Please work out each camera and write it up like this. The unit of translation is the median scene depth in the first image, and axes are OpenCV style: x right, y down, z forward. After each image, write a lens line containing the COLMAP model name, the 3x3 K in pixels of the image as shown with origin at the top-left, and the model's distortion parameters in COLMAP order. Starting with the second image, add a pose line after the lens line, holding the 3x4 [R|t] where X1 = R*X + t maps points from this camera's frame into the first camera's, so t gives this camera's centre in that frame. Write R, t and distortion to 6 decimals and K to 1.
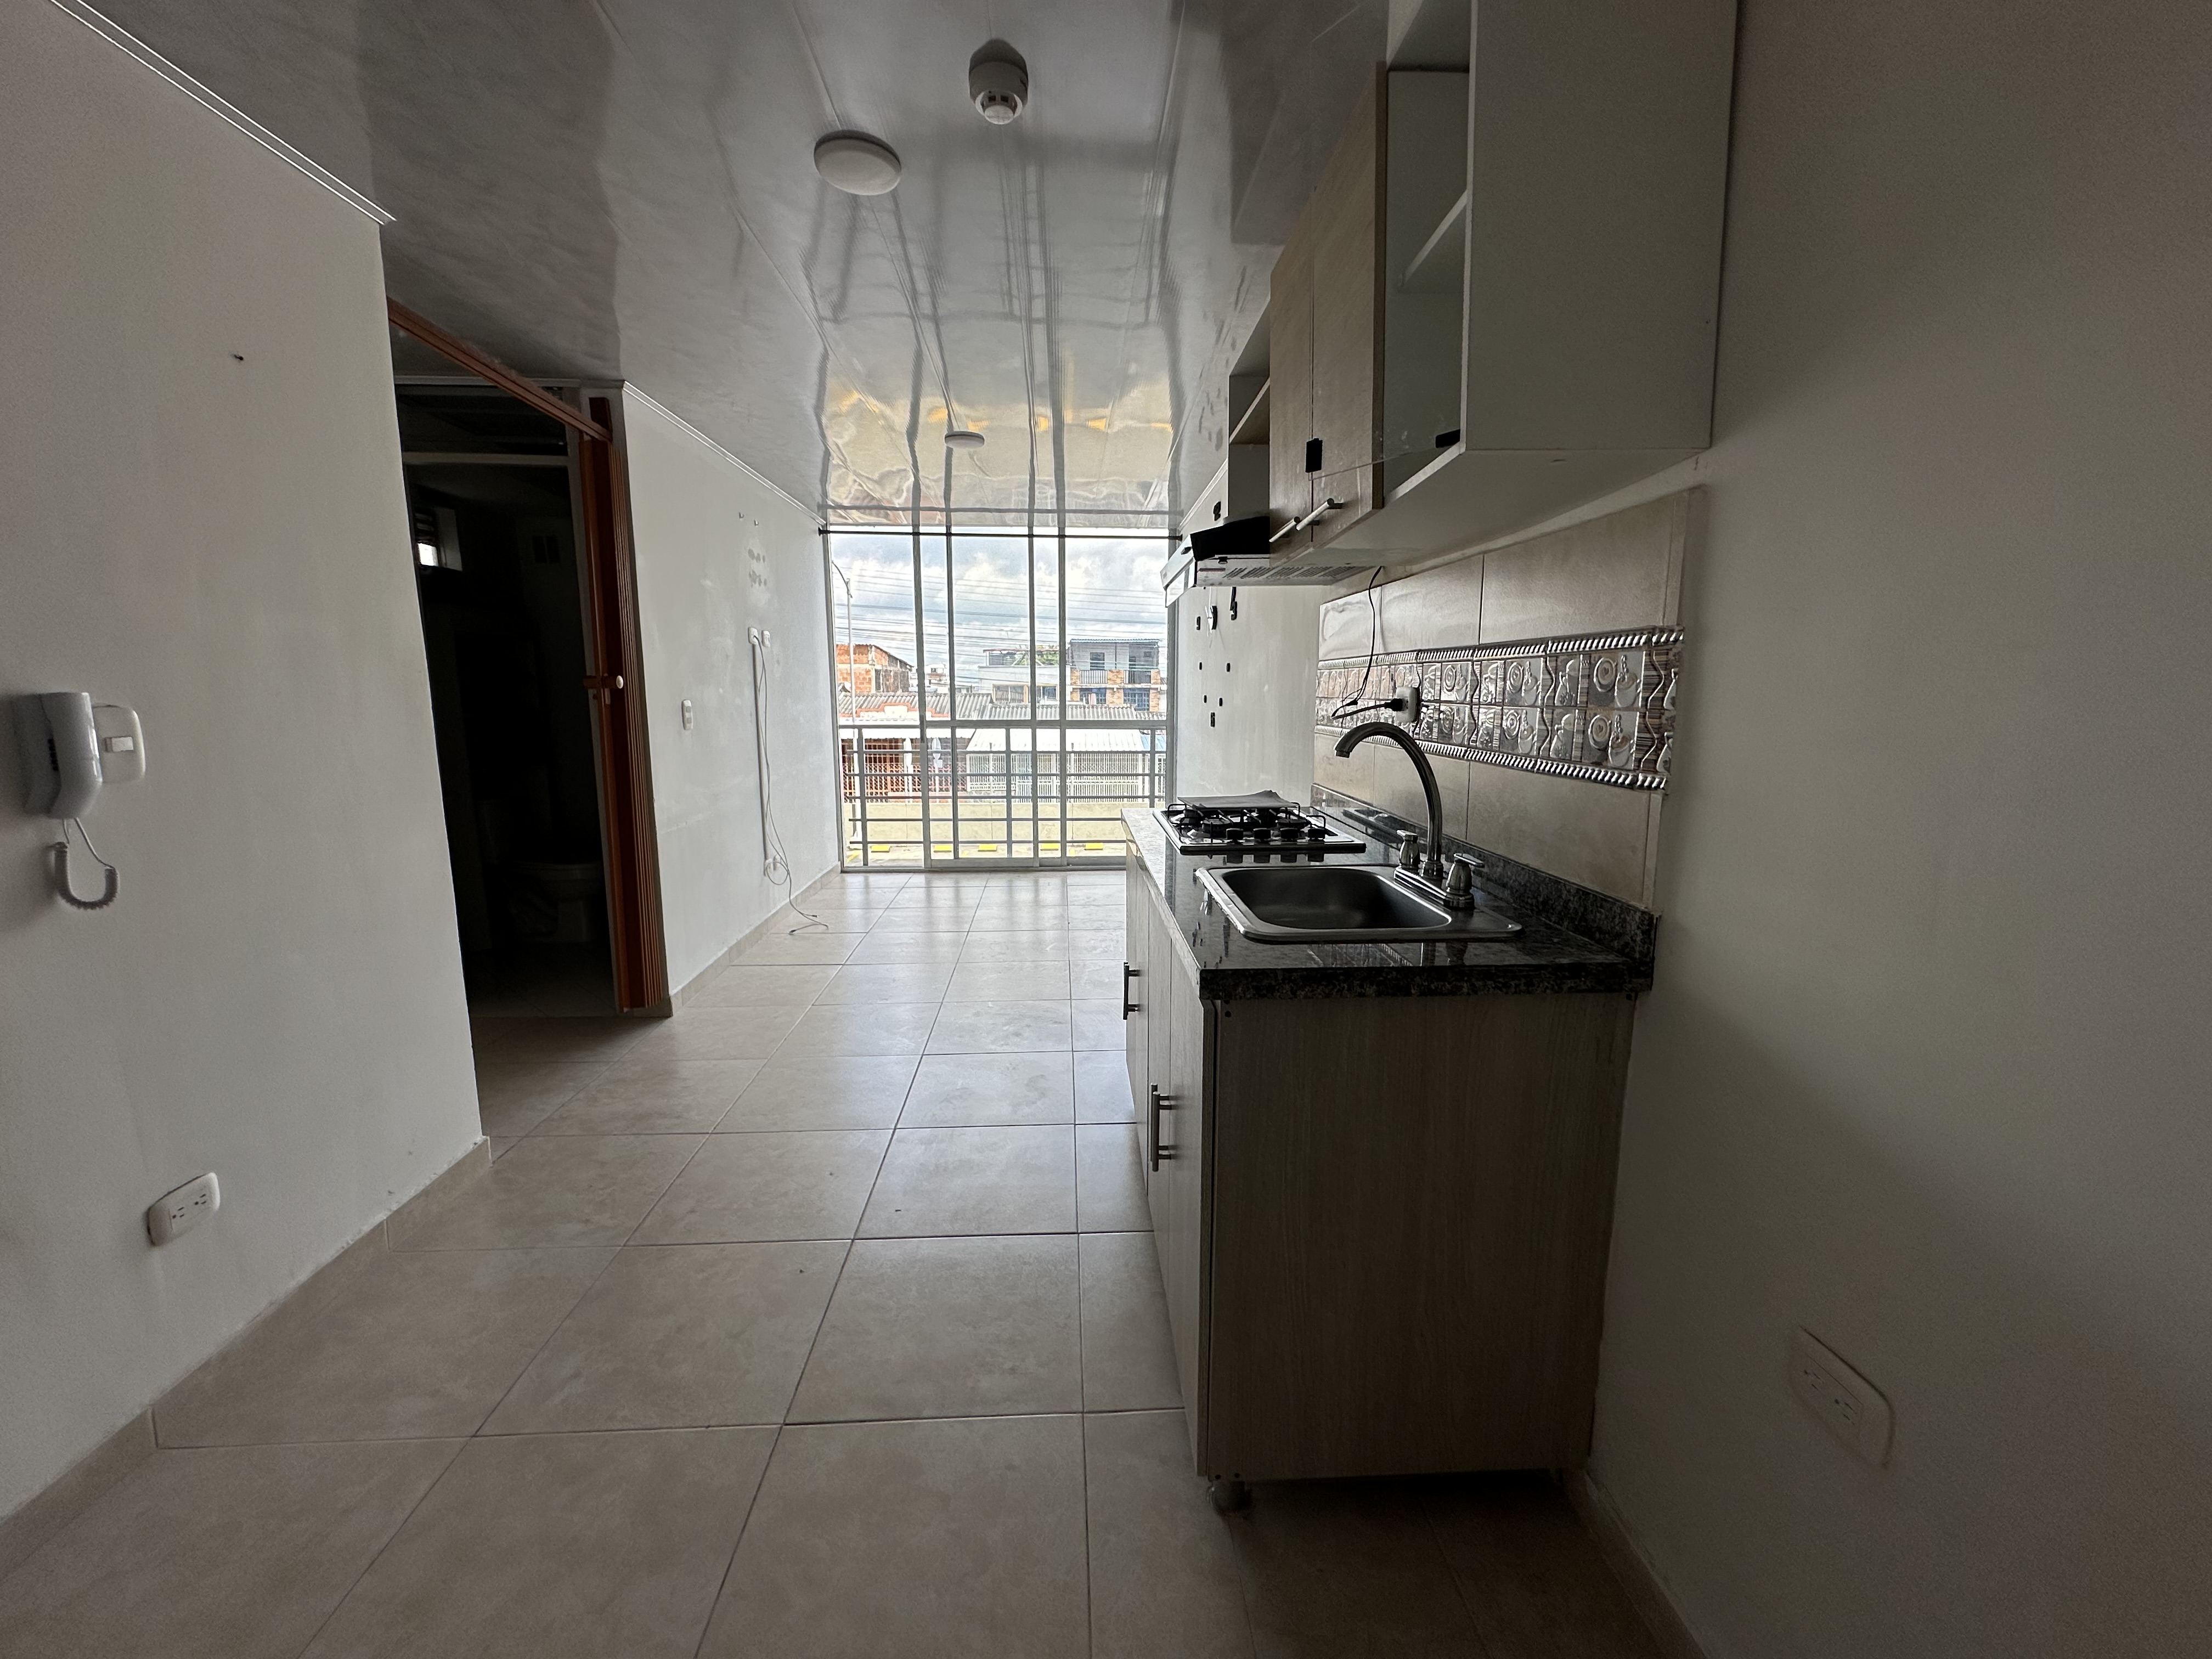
lens RADIAL K [[882.2, 0, 1106.0], [0, 882.2, 821.3], [0, 0, 1]] dist [-0.002430, 0.000129]
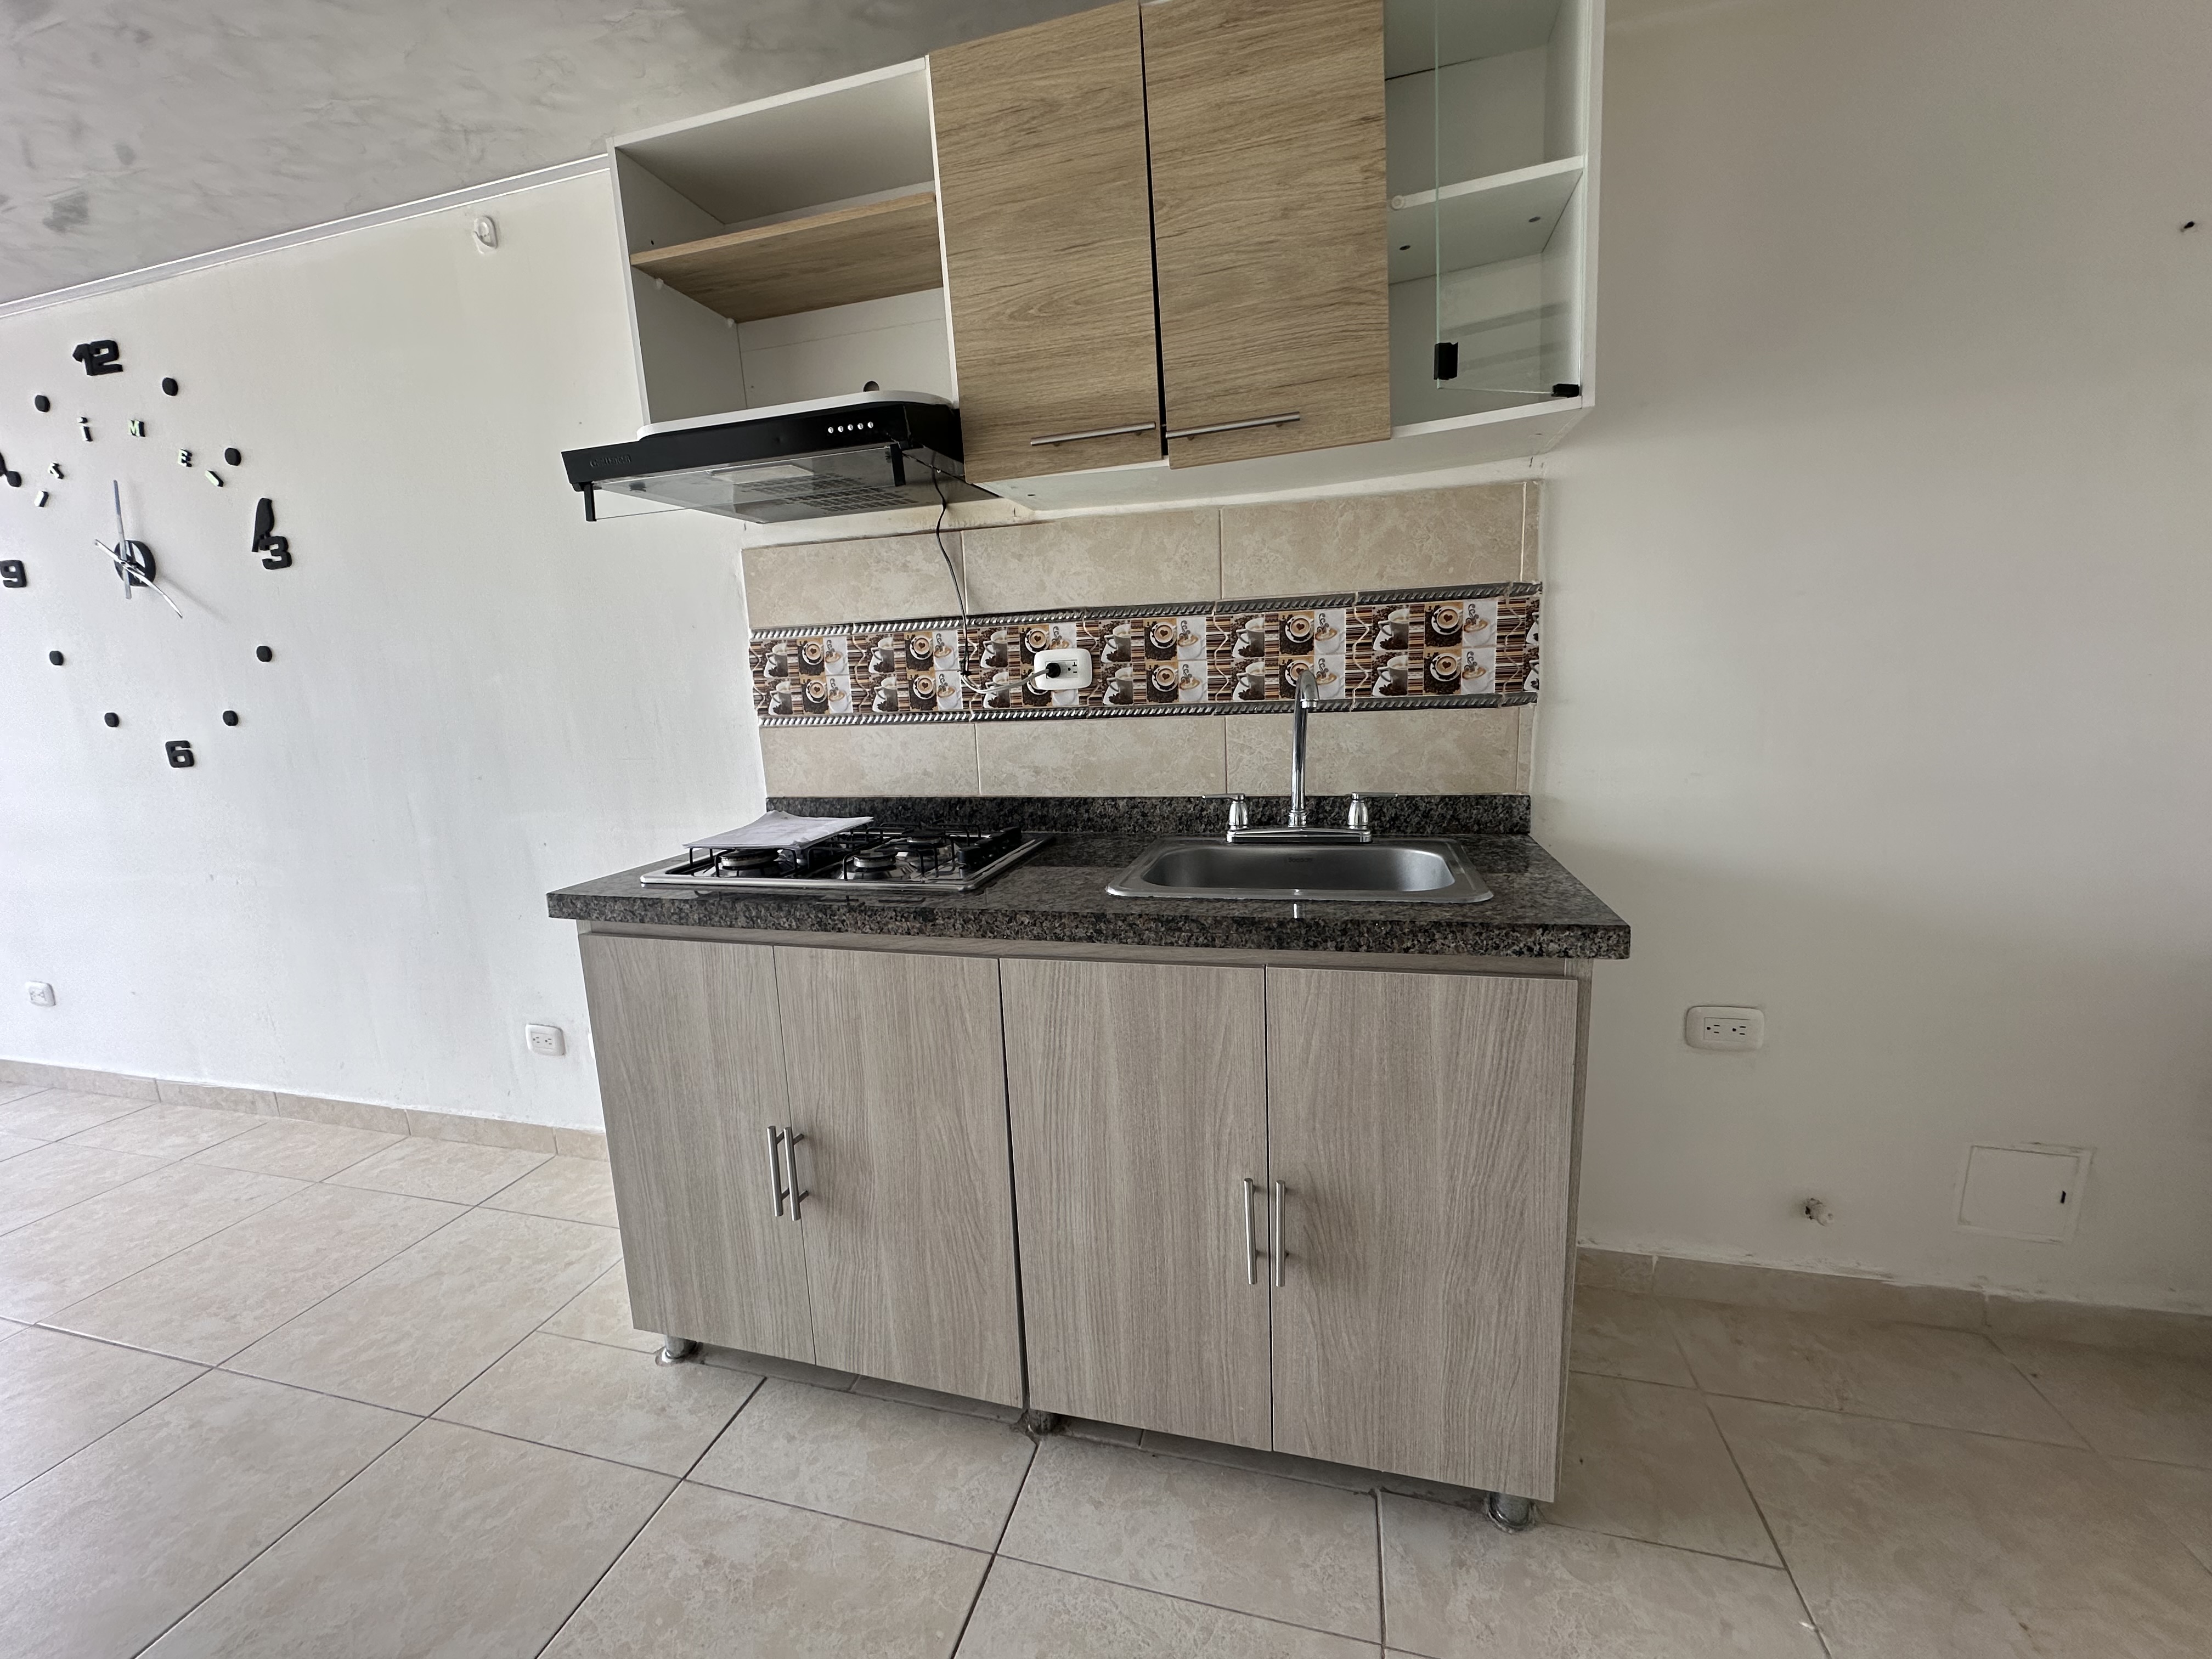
lens RADIAL K [[882.2, 0, 1114.0], [0, 882.2, 826.9], [0, 0, 1]] dist [-0.002430, 0.000129]
pose [[0.301833, -0.169801, 0.938118, -0.165678], [0.182020, 0.976174, 0.118126, -0.024220], [-0.935824, 0.135101, 0.325548, 0.225703]]
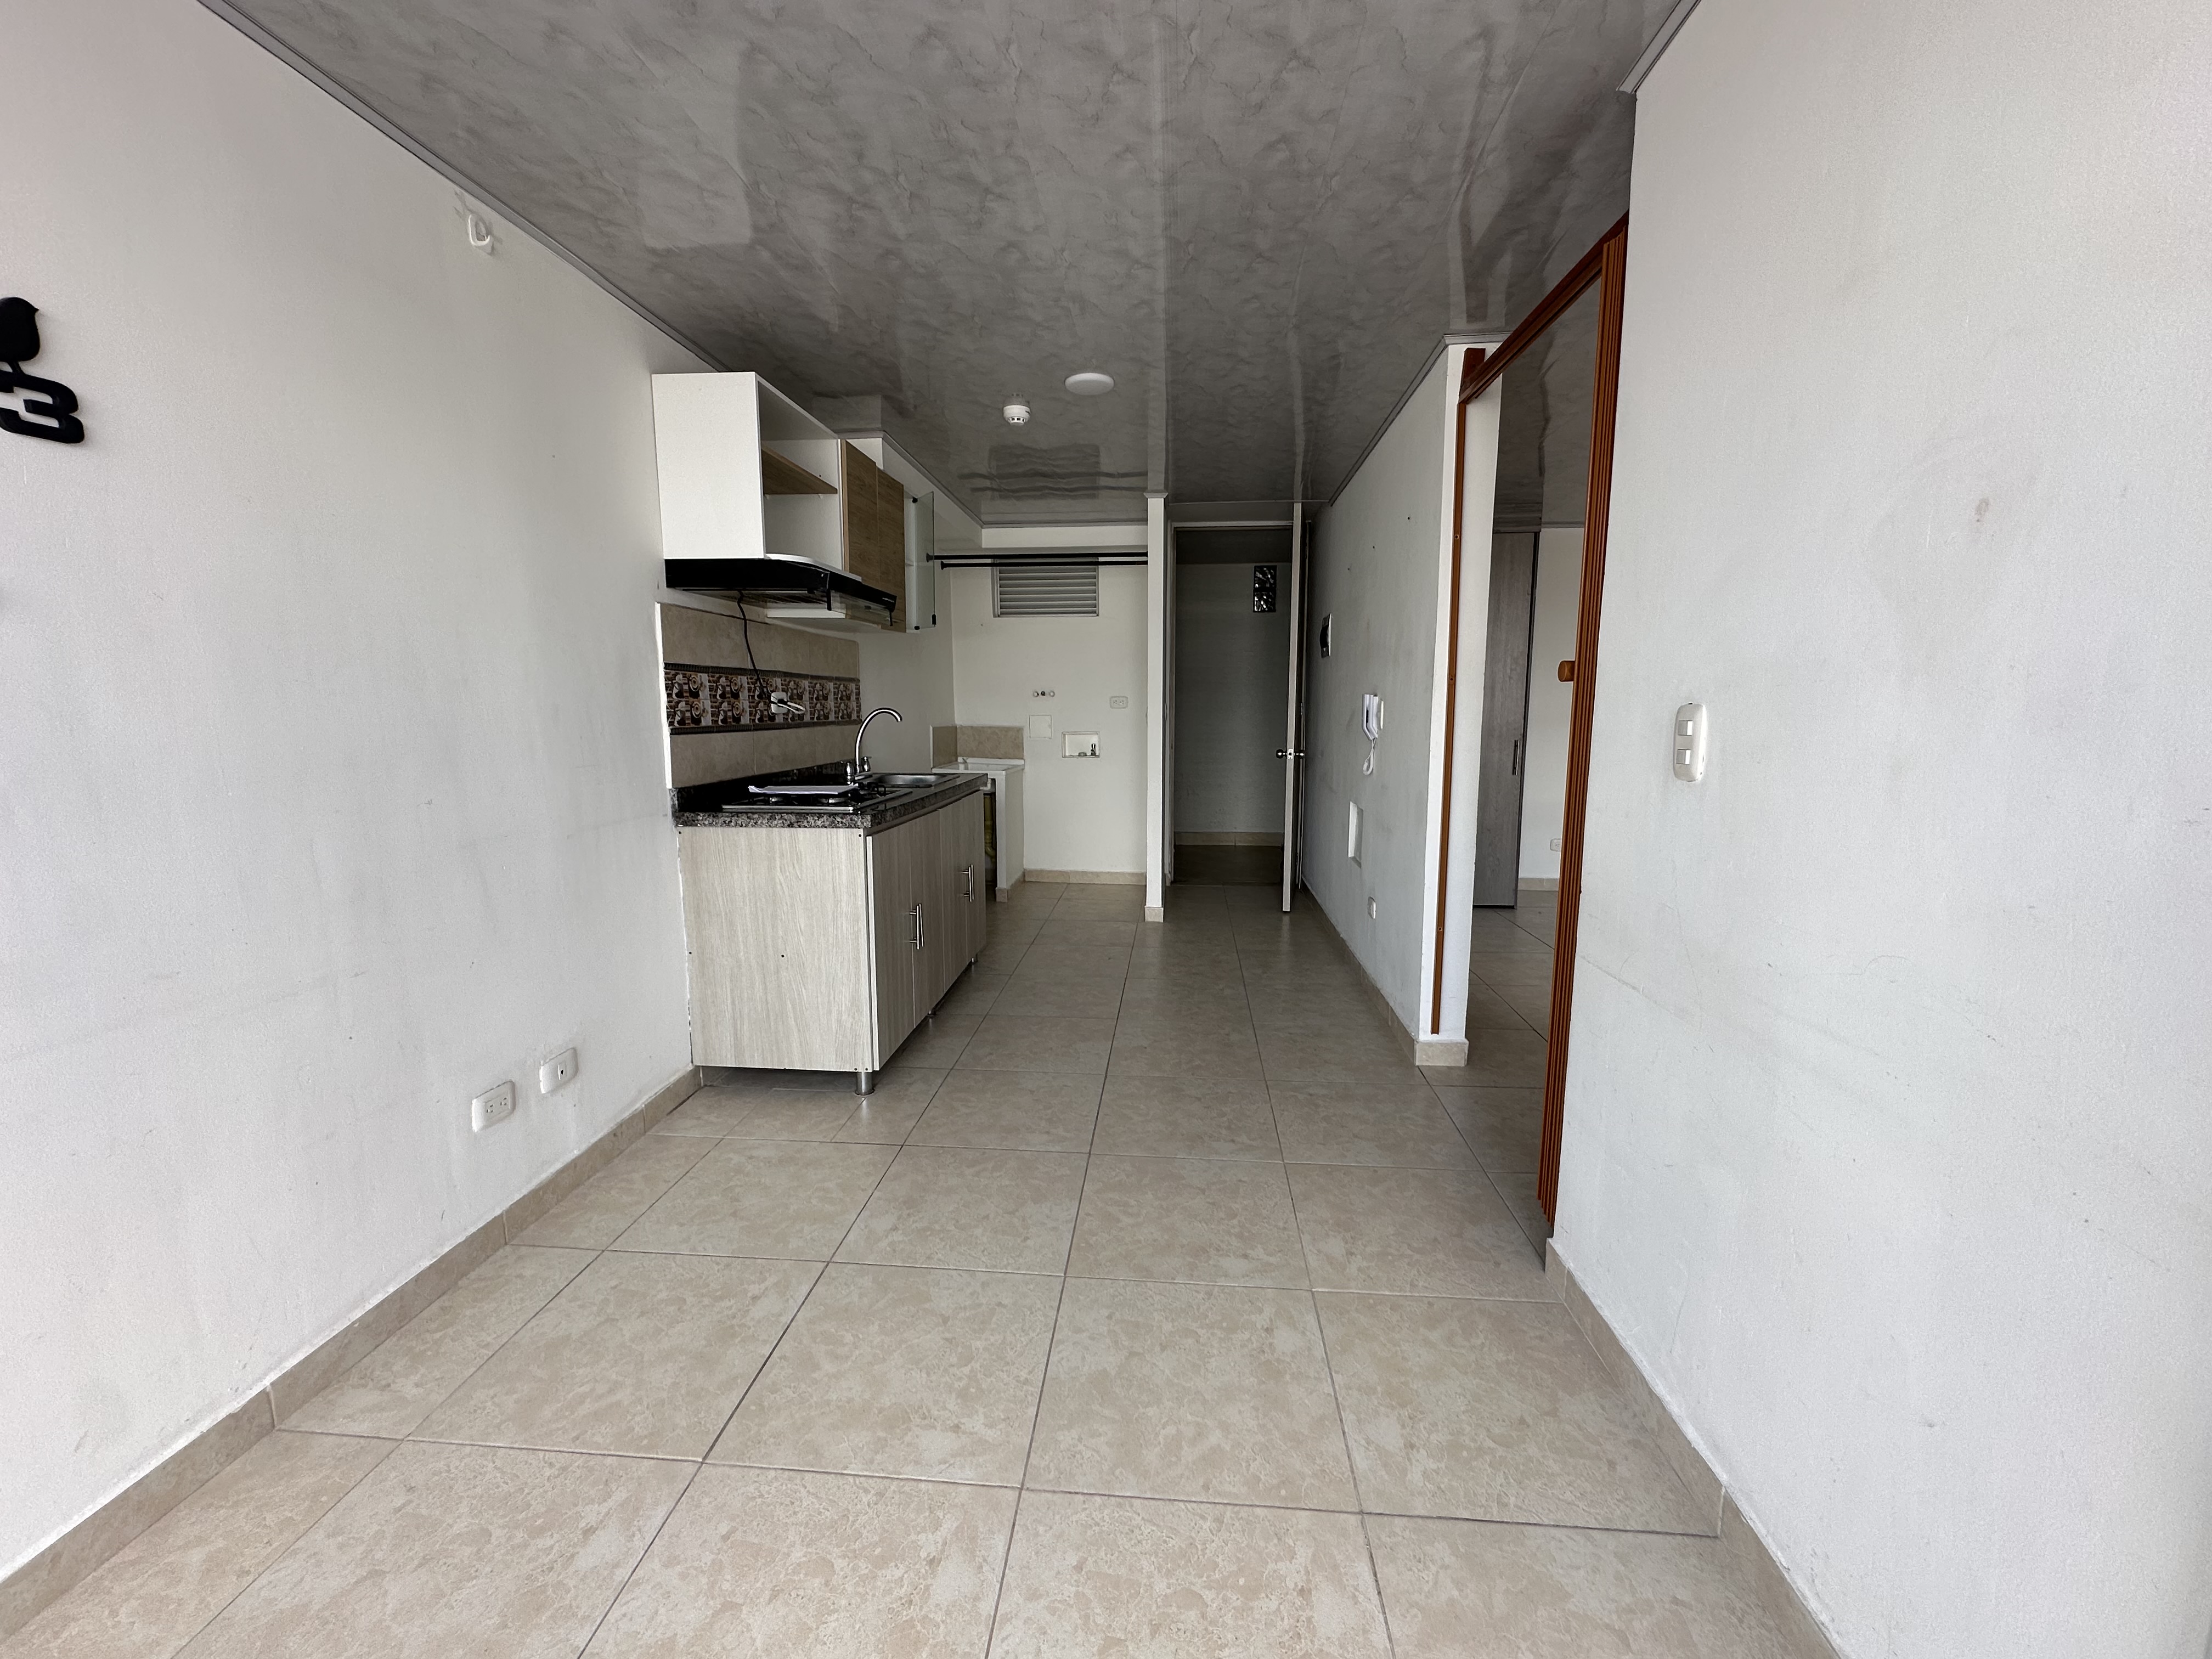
lens RADIAL K [[882.2, 0, 1098.3], [0, 882.2, 834.1], [0, 0, 1]] dist [-0.002430, 0.000129]
pose [[-0.990424, -0.018501, 0.136817, -0.161116], [0.022096, 0.956967, 0.289355, -0.118906], [-0.136283, 0.289607, -0.947394, 0.839452]]
